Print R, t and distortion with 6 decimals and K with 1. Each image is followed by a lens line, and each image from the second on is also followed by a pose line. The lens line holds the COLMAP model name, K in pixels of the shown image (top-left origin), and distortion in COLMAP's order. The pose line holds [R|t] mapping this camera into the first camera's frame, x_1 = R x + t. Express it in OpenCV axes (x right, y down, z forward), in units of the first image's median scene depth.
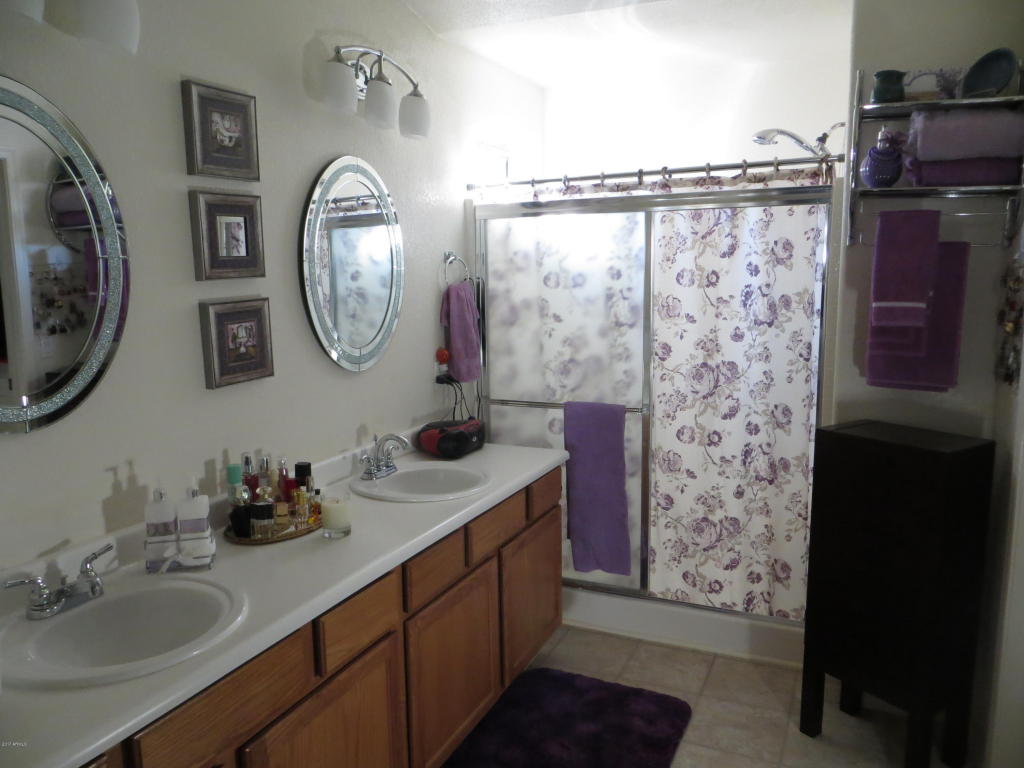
lens RADIAL K [[770.5, 0, 506.2], [0, 770.5, 379.9], [0, 0, 1]] dist [-0.021110, 0.009044]
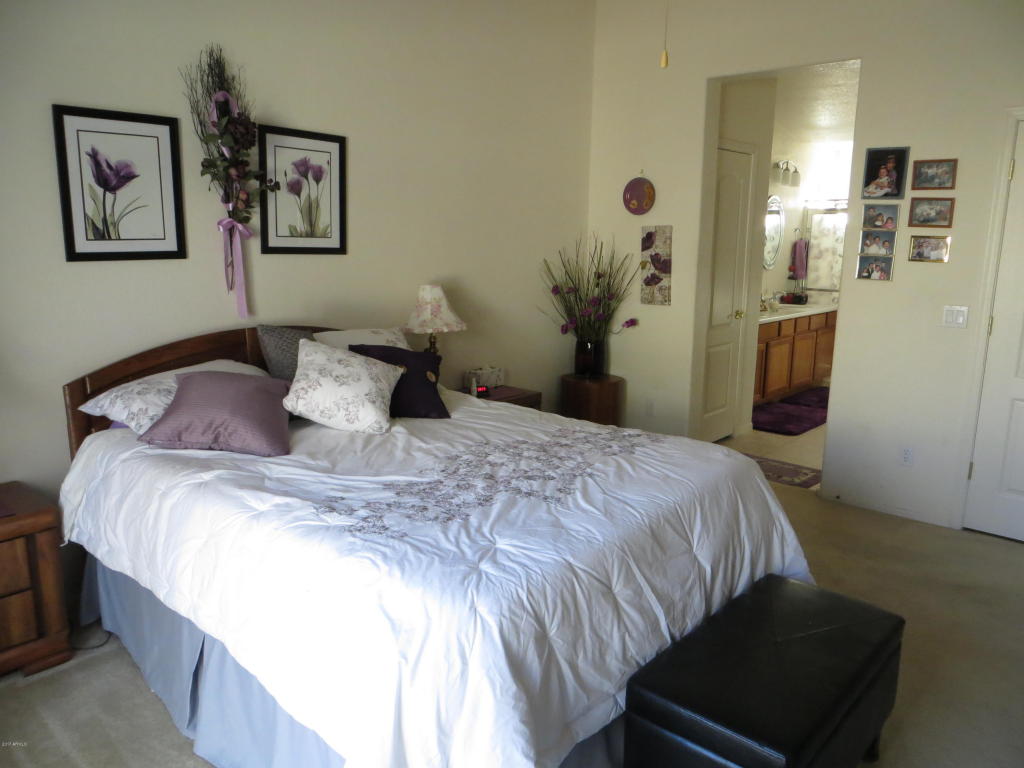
lens RADIAL K [[770.5, 0, 506.2], [0, 770.5, 379.9], [0, 0, 1]] dist [-0.021110, 0.009044]
pose [[0.956372, 0.079410, -0.281154, -0.251038], [-0.065242, 0.996099, 0.059412, 0.256939], [0.284775, -0.038477, 0.957822, -1.793709]]
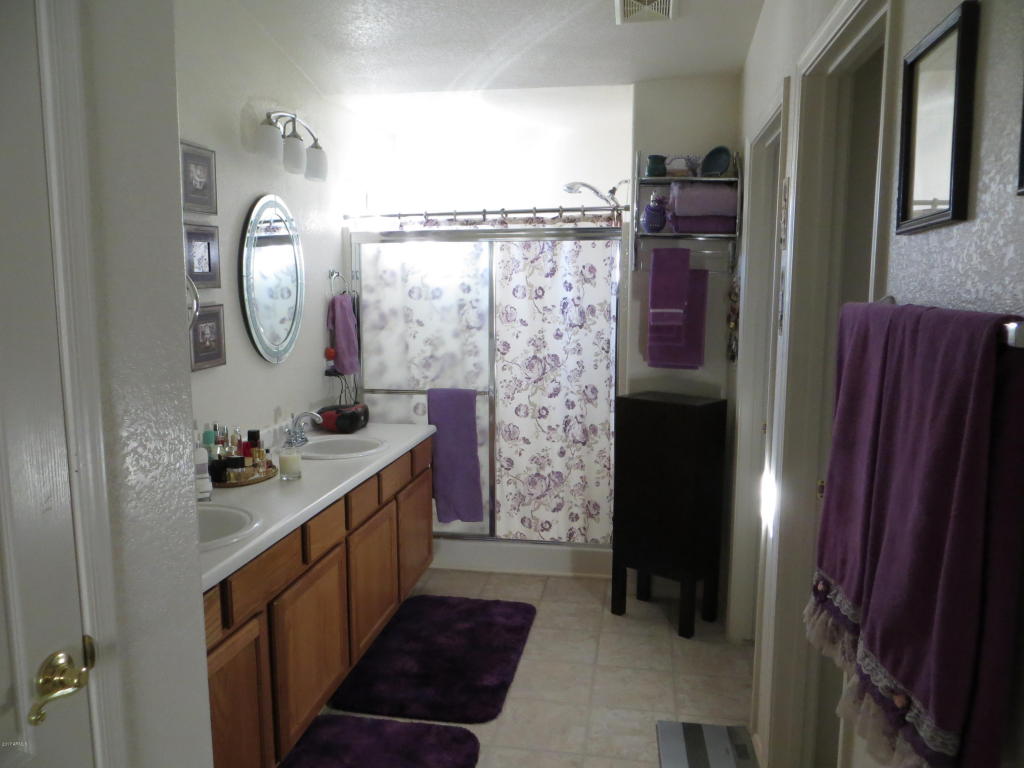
lens RADIAL K [[770.5, 0, 506.2], [0, 770.5, 379.9], [0, 0, 1]] dist [-0.021110, 0.009044]
pose [[0.965854, -0.019860, 0.258325, -0.133802], [0.024919, 0.999556, -0.016323, 0.039514], [-0.257886, 0.022202, 0.965920, -0.271691]]
